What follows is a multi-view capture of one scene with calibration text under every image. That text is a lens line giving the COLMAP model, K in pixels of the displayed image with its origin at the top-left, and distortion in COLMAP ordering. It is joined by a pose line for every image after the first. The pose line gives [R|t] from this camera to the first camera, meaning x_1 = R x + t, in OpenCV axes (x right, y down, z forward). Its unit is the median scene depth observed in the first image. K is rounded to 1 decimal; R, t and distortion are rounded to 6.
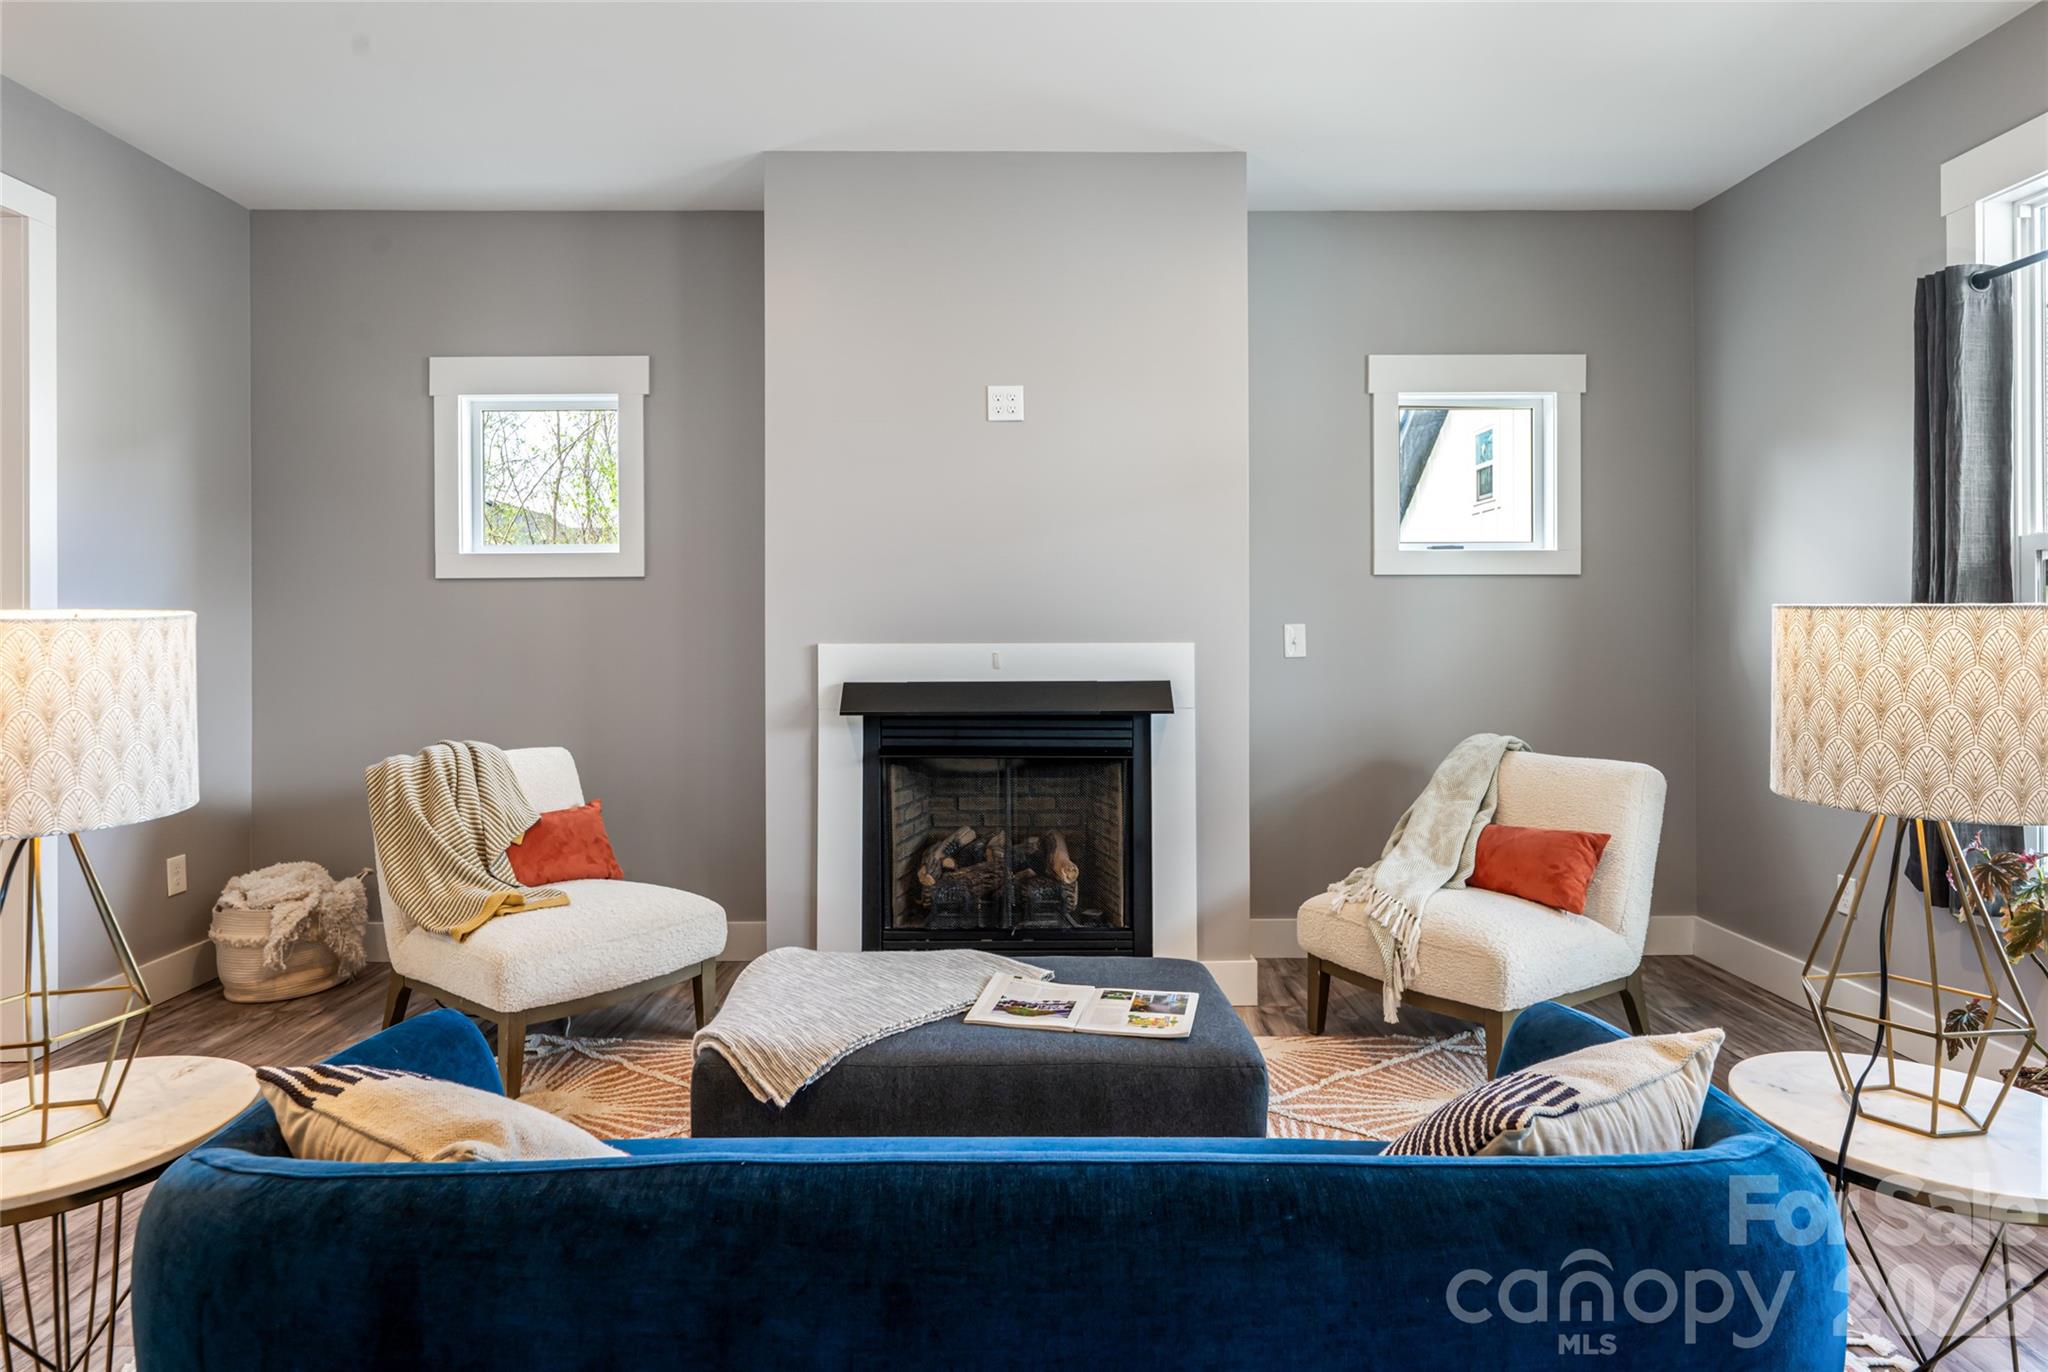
lens RADIAL K [[1121.5, 0, 1024.2], [0, 1121.5, 649.5], [0, 0, 1]] dist [0.005587, 0.000540]
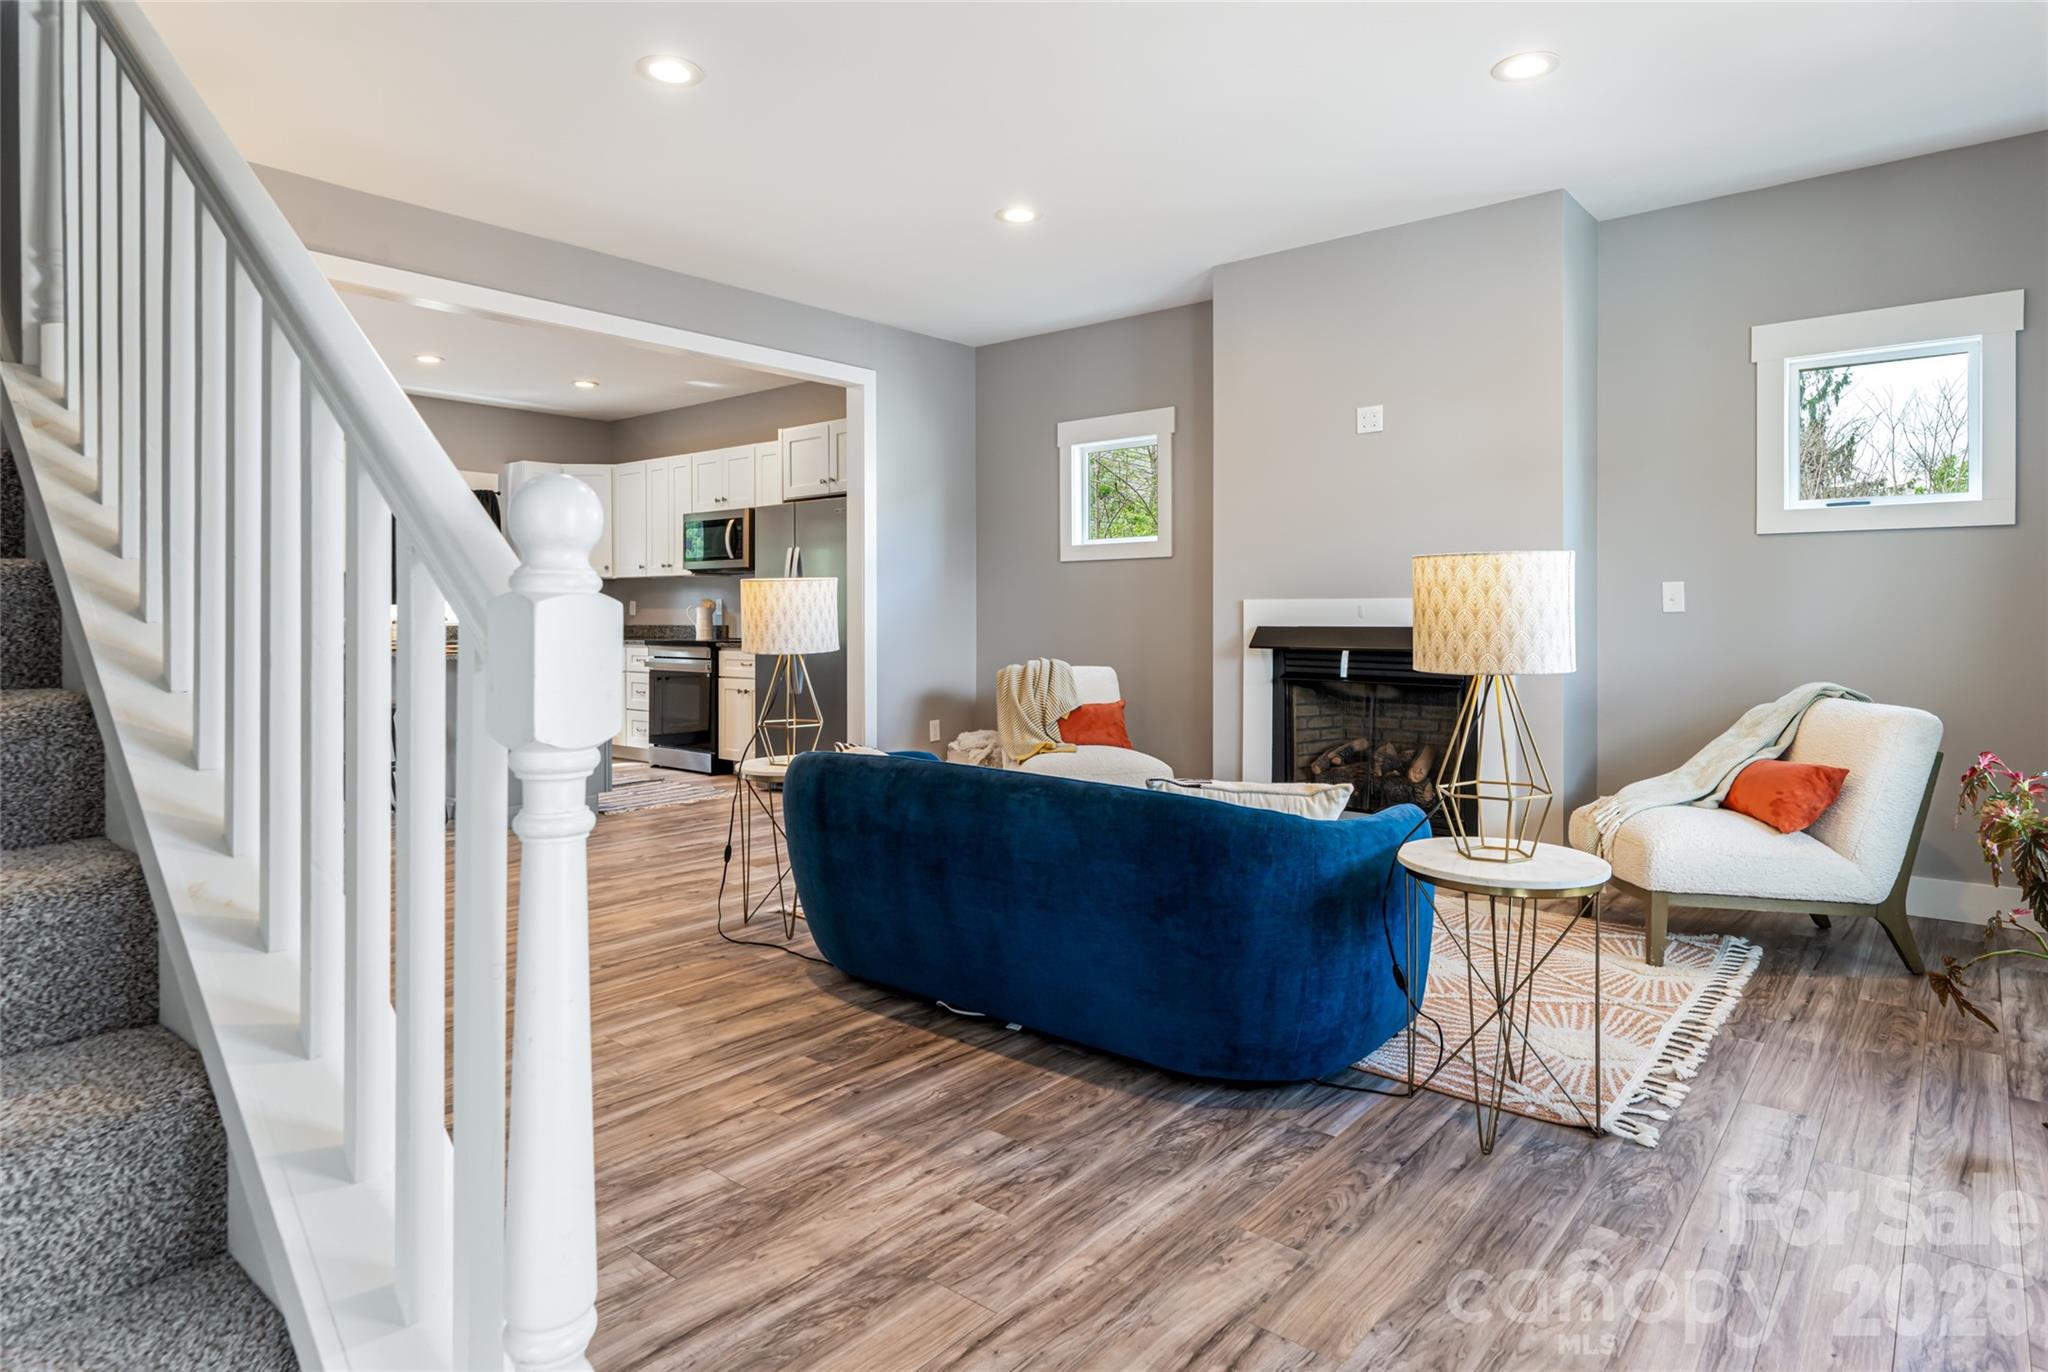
lens RADIAL K [[1142.4, 0, 1029.4], [0, 1142.4, 681.9], [0, 0, 1]] dist [-0.002061, 0.000953]
pose [[0.767551, 0.040376, -0.639714, 0.562551], [-0.009893, 0.998641, 0.051160, 0.028606], [0.640911, -0.032939, 0.766908, -0.322531]]
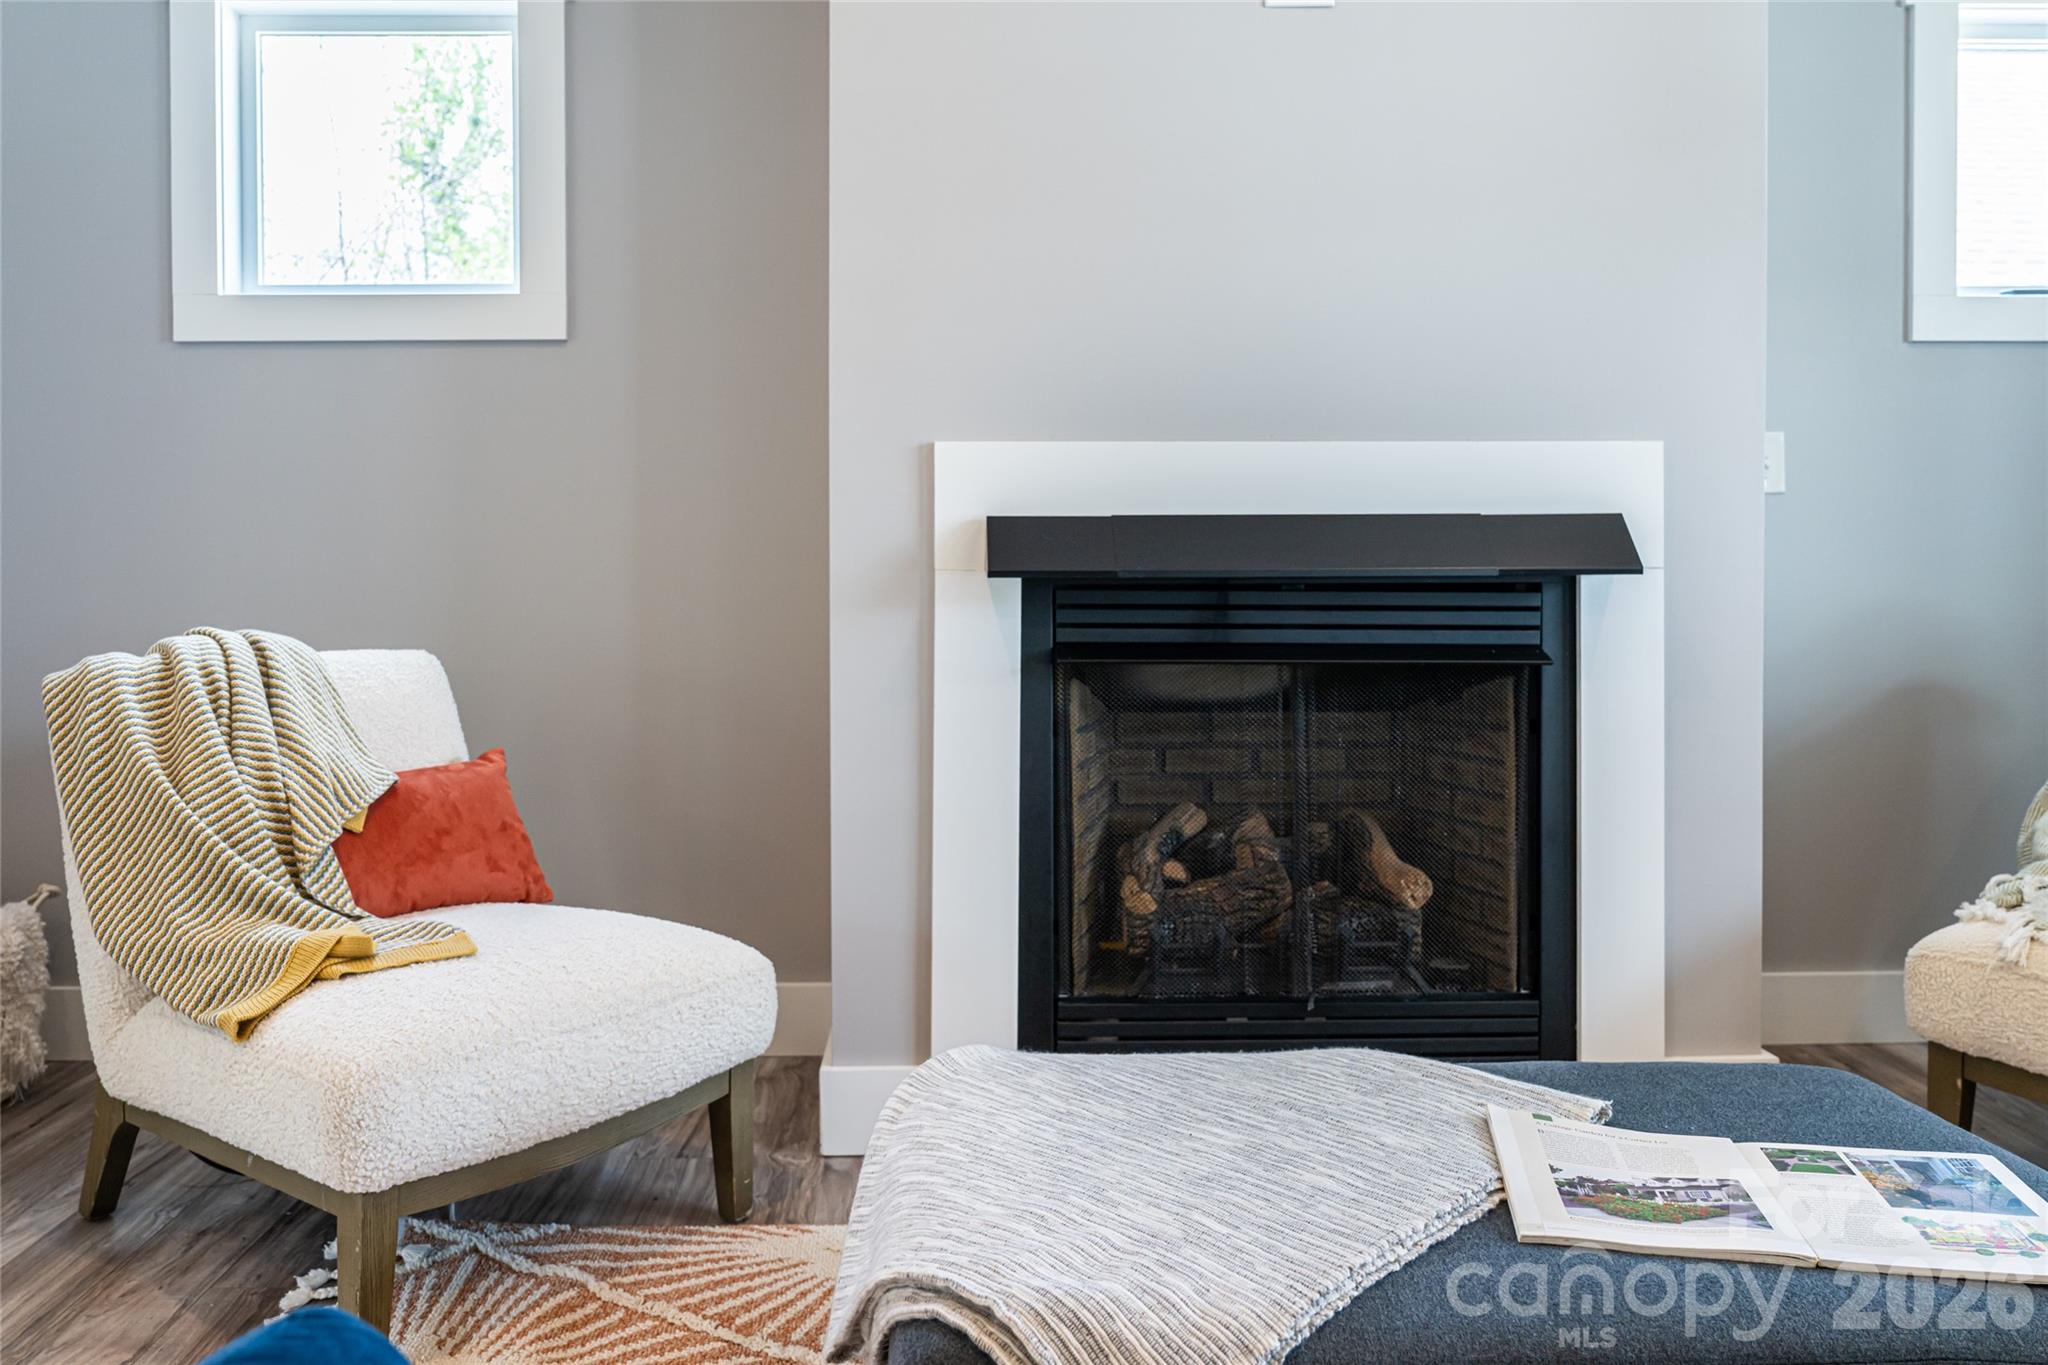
lens RADIAL K [[1574.8, 0, 1002.3], [0, 1574.8, 596.5], [0, 0, 1]] dist [0.002688, -0.006752]
pose [[0.999856, -0.001158, 0.016902, -0.167626], [0.001072, 0.999986, 0.005092, 0.062700], [-0.016908, -0.005073, 0.999844, 0.286331]]
